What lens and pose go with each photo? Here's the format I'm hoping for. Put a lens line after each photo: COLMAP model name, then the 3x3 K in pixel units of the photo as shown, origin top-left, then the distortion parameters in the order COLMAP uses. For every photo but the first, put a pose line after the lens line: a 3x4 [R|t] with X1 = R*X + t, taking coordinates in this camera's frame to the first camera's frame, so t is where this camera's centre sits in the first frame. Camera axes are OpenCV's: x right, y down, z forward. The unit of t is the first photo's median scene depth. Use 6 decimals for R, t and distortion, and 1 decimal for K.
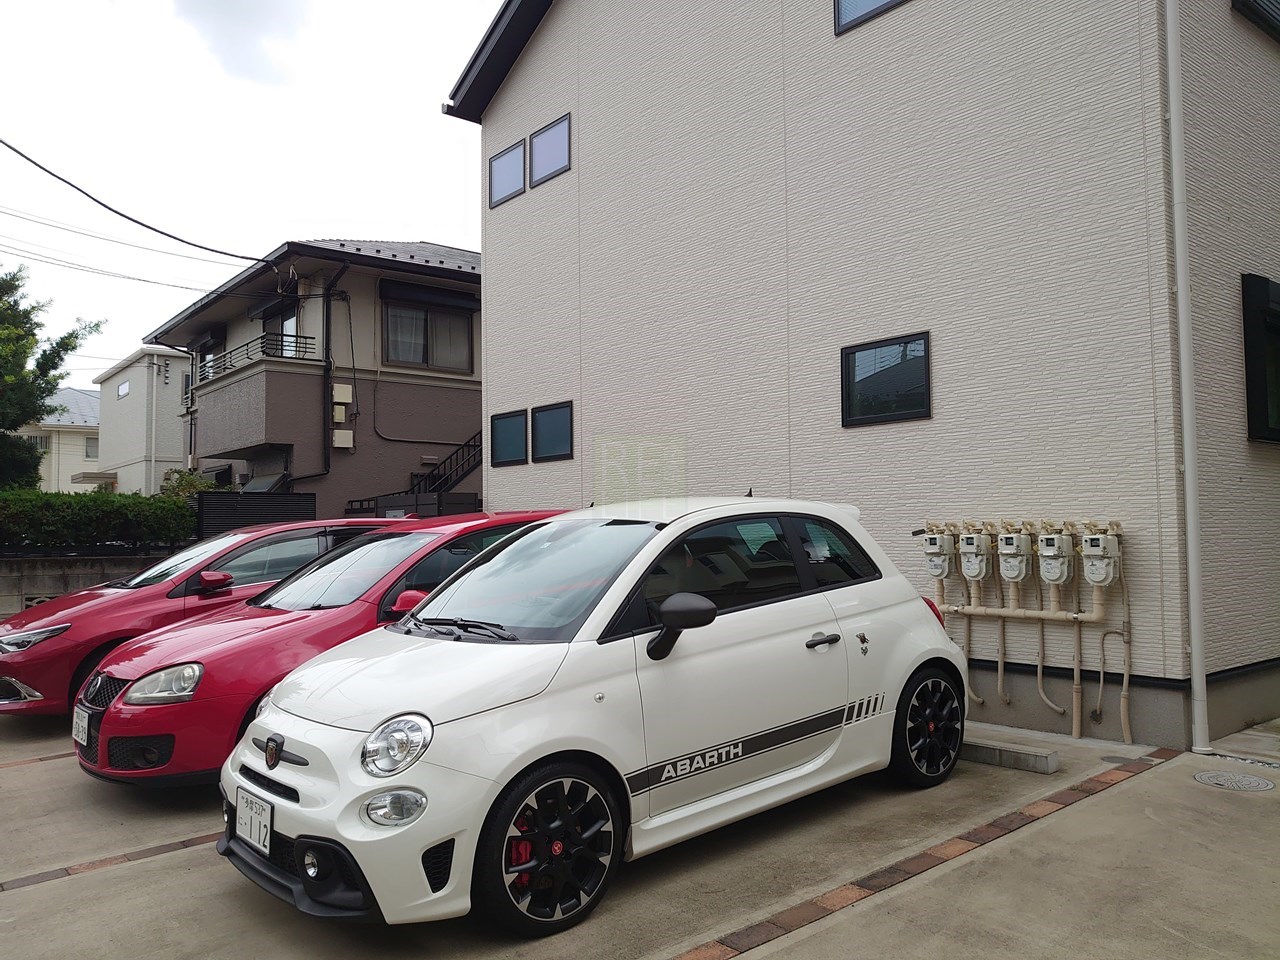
lens RADIAL K [[996.2, 0, 633.0], [0, 996.2, 492.3], [0, 0, 1]] dist [-0.019755, 0.015573]
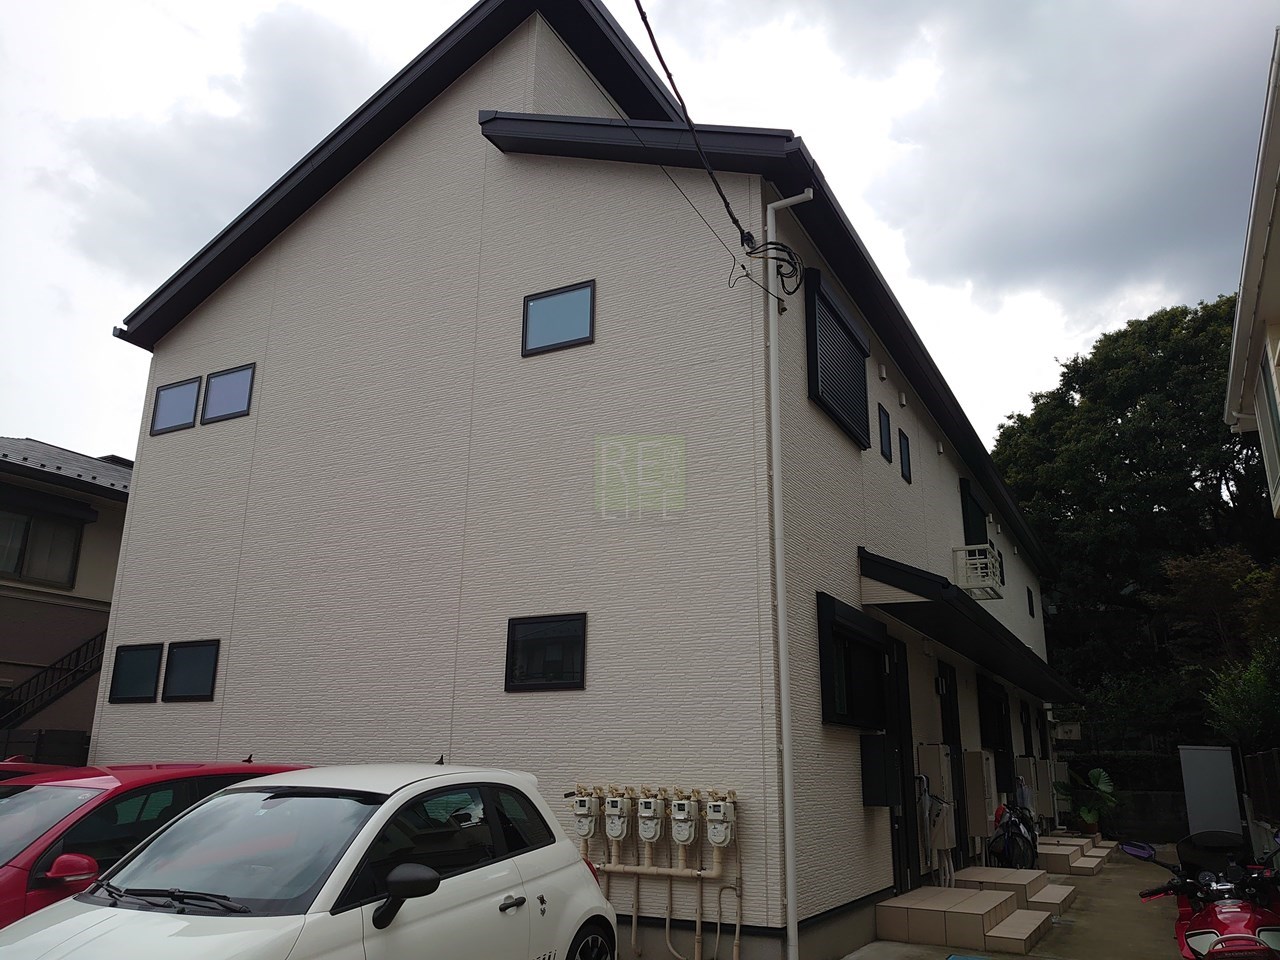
lens RADIAL K [[996.2, 0, 631.3], [0, 996.2, 480.5], [0, 0, 1]] dist [-0.019755, 0.015573]
pose [[0.919753, 0.130847, 0.370045, -0.119398], [-0.038123, 0.968120, -0.247569, -0.029600], [-0.390642, 0.213595, 0.895420, -0.113720]]
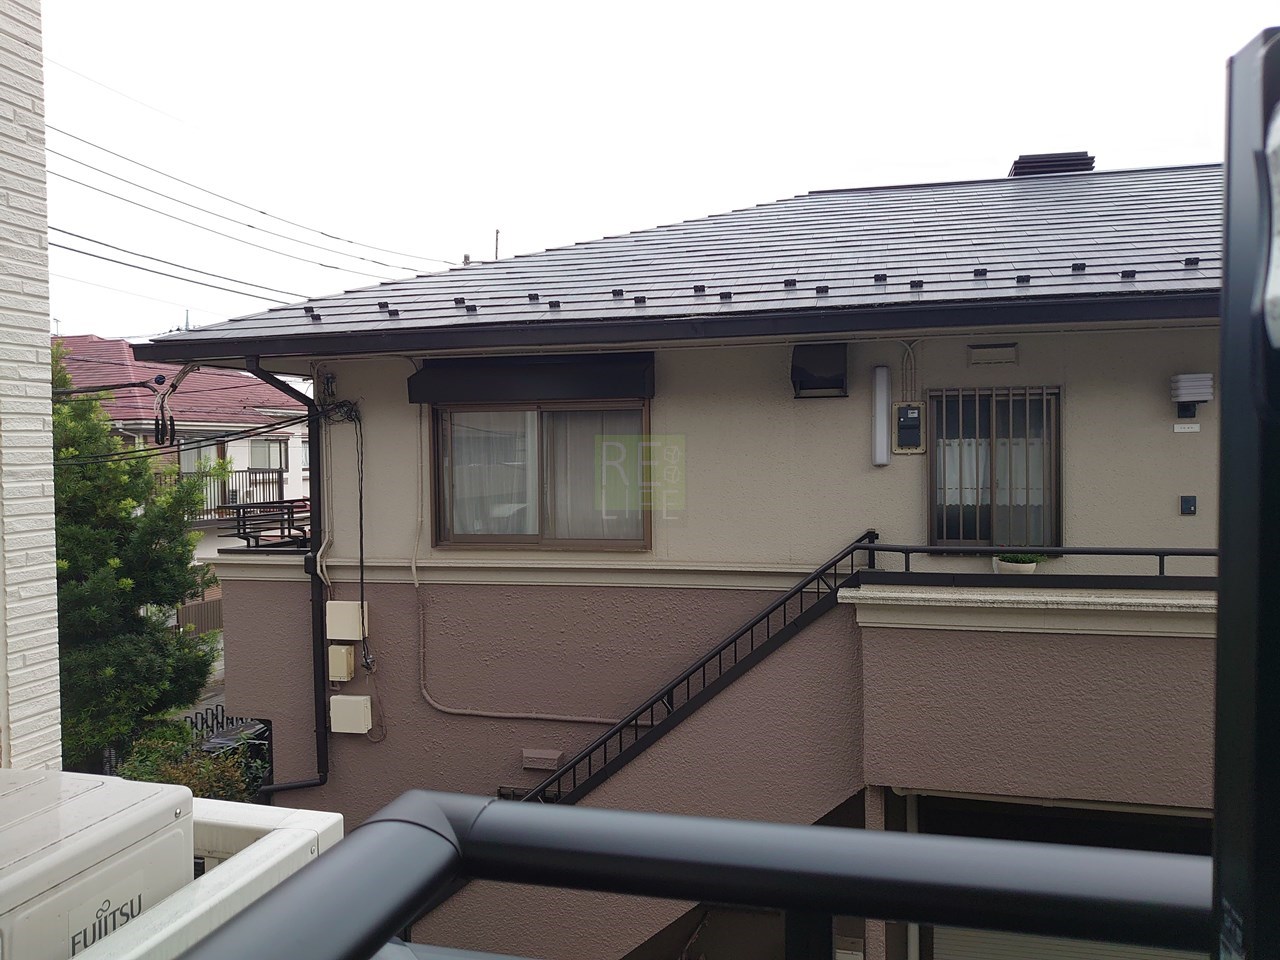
lens RADIAL K [[1009.8, 0, 643.2], [0, 1009.8, 485.7], [0, 0, 1]] dist [-0.009802, -0.005836]
pose [[0.603696, 0.019606, -0.796973, 0.509627], [0.047326, 0.997053, 0.060377, -0.519634], [0.795809, -0.074167, 0.600989, 2.296329]]
